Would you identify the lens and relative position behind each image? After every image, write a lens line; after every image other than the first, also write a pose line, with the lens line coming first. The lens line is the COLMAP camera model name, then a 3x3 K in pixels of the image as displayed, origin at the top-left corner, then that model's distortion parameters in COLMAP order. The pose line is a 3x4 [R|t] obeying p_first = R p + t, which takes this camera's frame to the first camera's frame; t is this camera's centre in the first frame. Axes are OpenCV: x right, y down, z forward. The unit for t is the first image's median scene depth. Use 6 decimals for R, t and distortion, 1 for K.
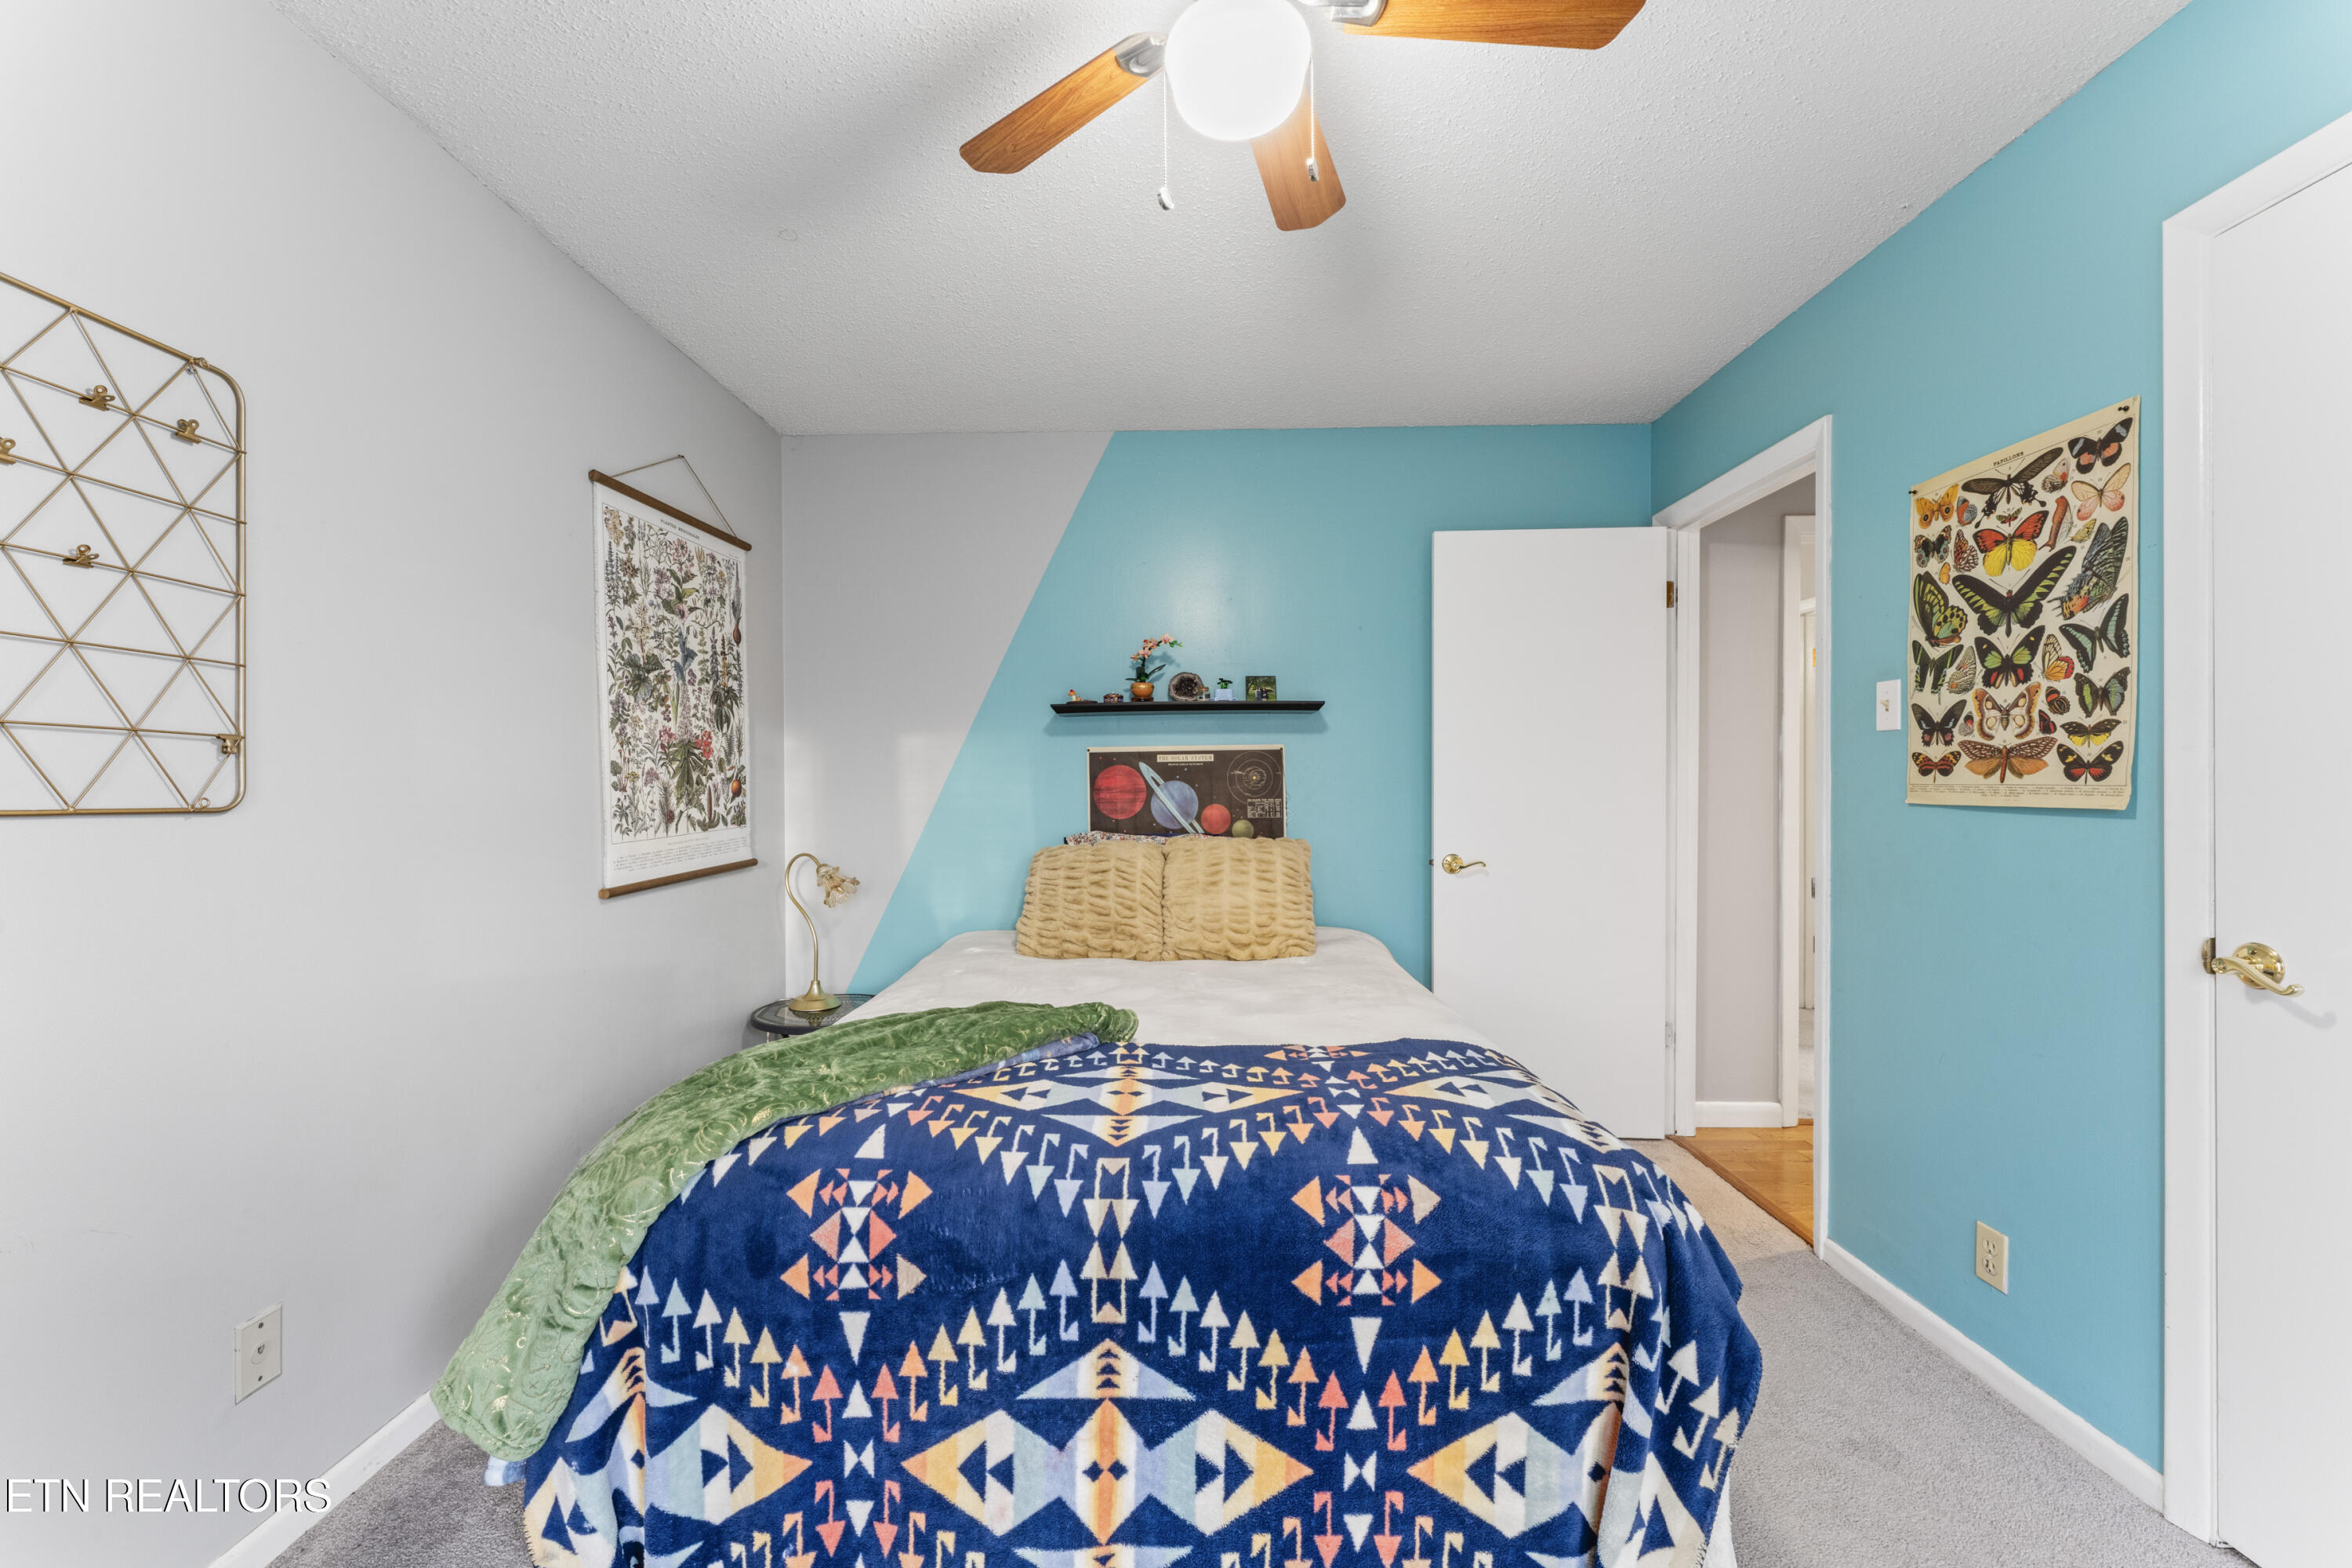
lens RADIAL K [[938.7, 0, 1169.7], [0, 938.7, 785.1], [0, 0, 1]] dist [0.003189, -0.000656]
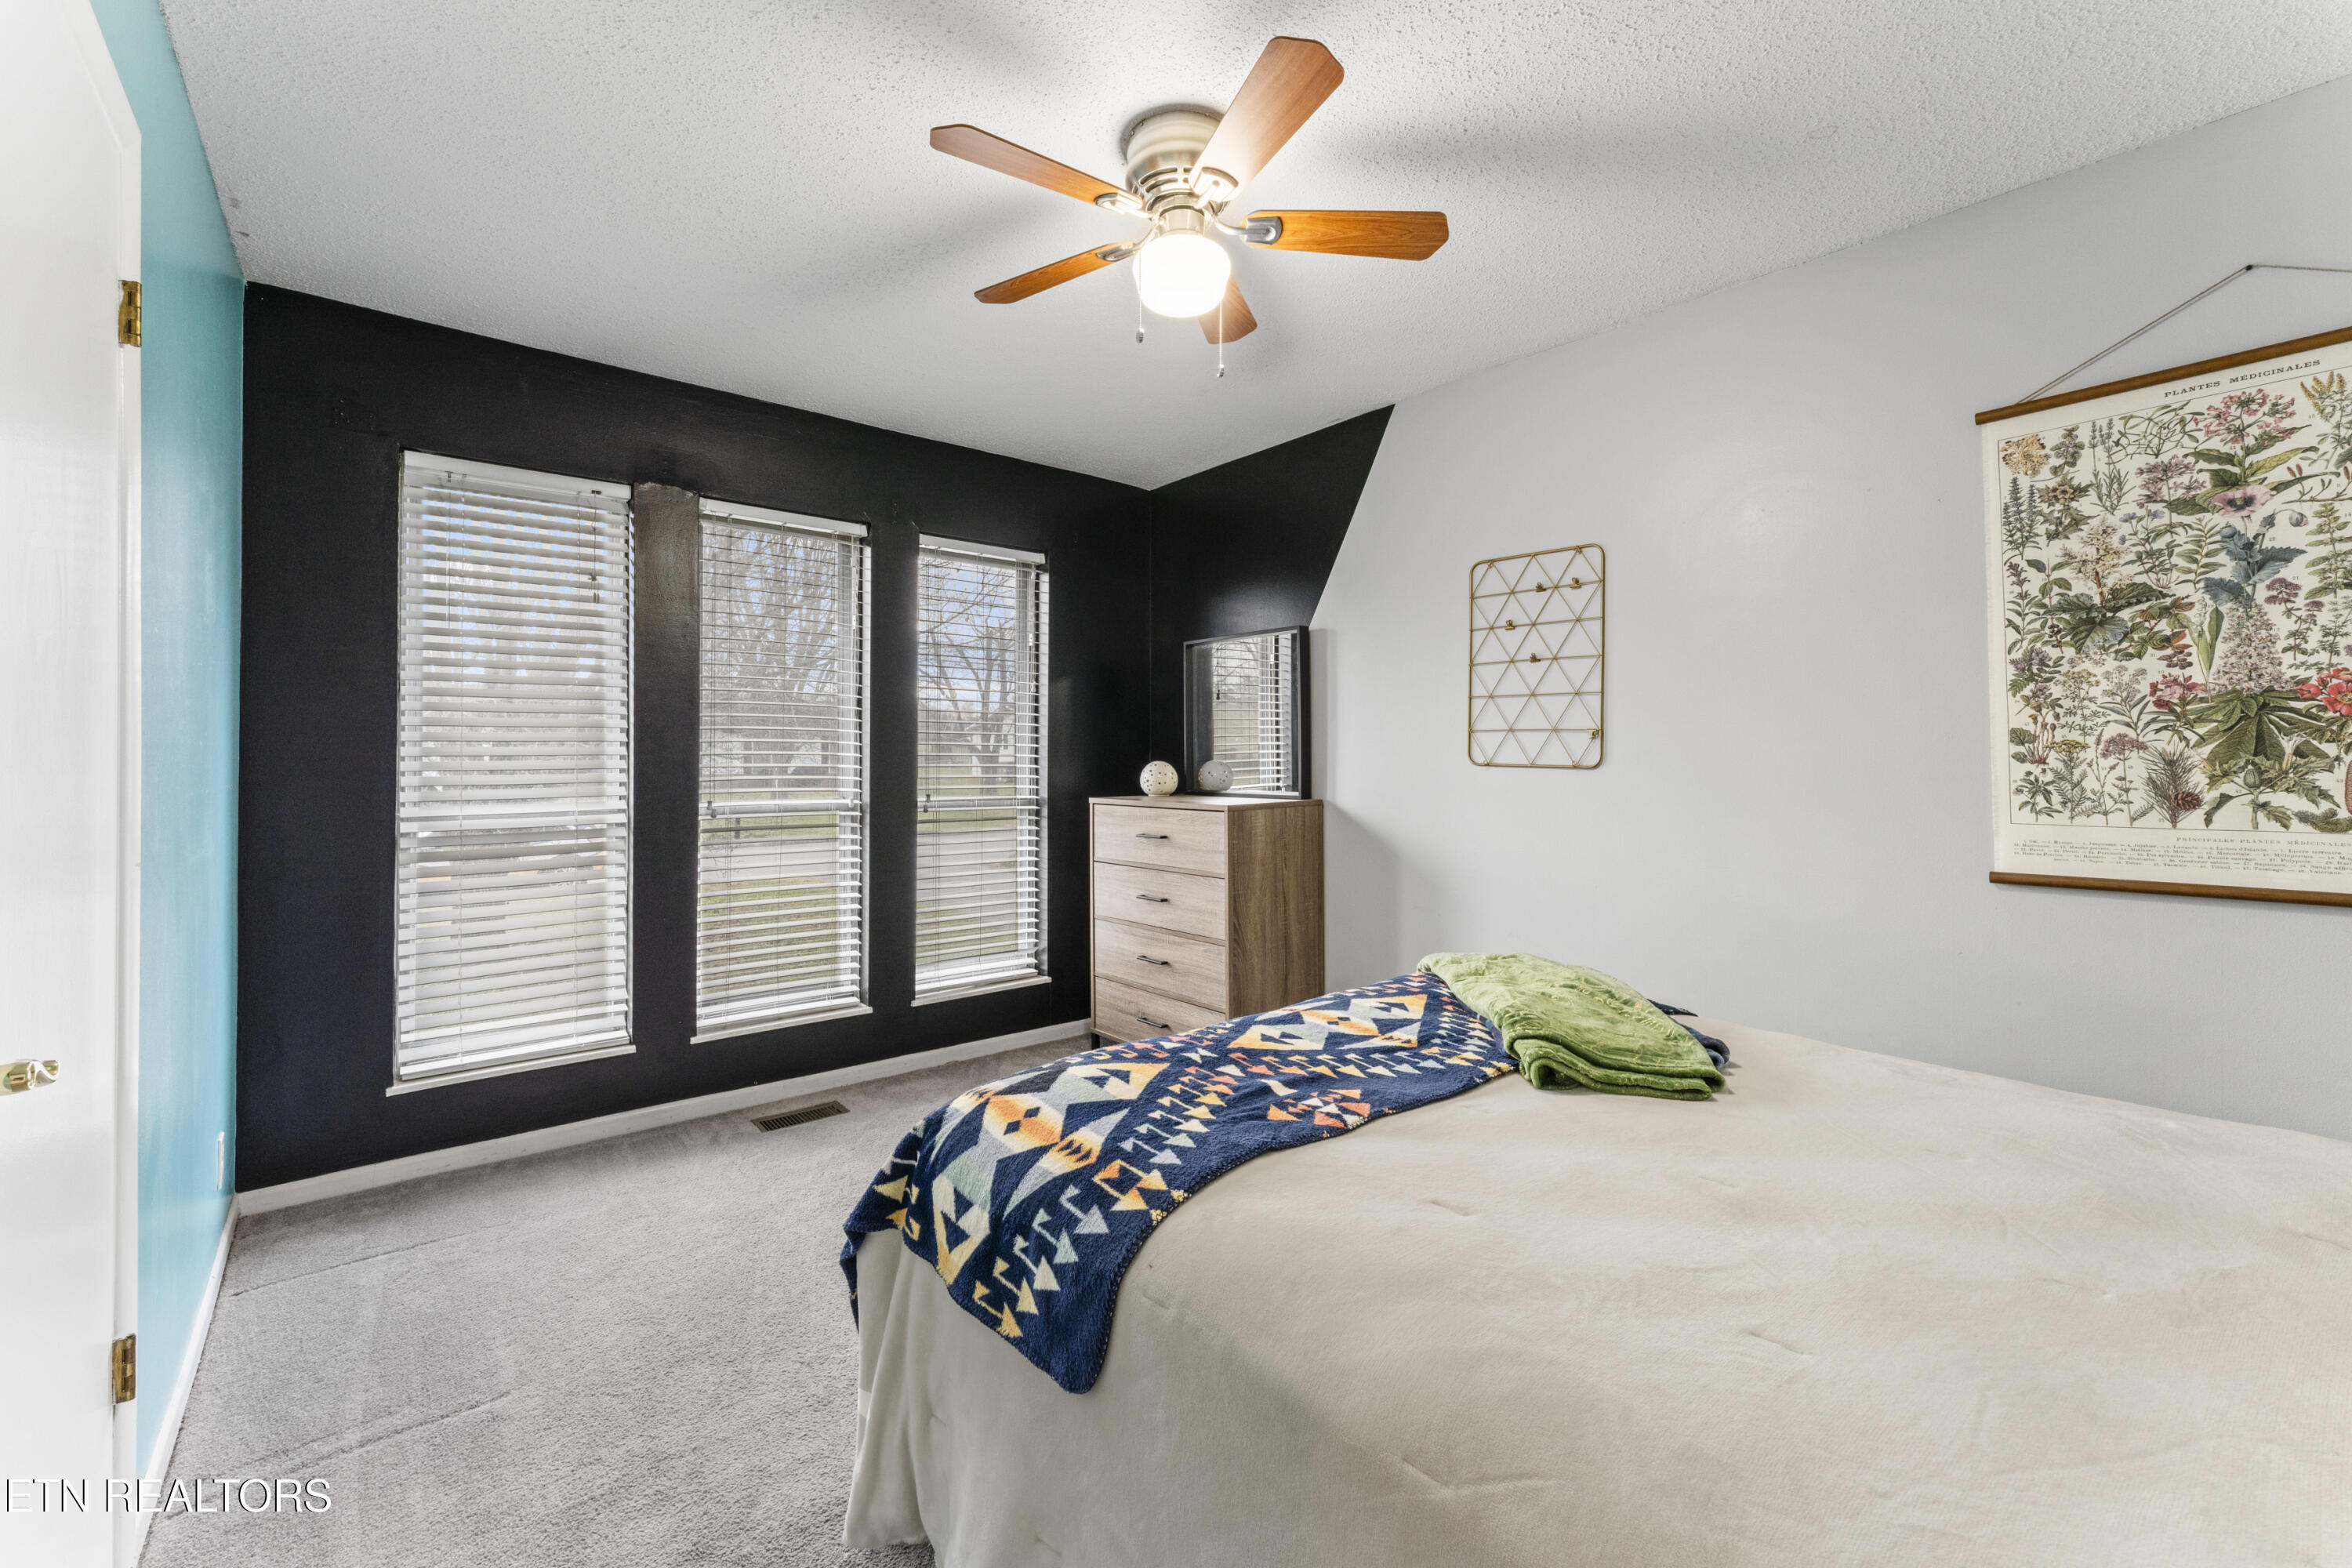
lens RADIAL K [[938.7, 0, 1169.7], [0, 938.7, 785.1], [0, 0, 1]] dist [0.003189, -0.000656]
pose [[-0.749420, 0.015971, -0.661902, 0.538406], [-0.006544, 0.999482, 0.031525, 0.004111], [0.662062, 0.027957, -0.748927, 1.061851]]
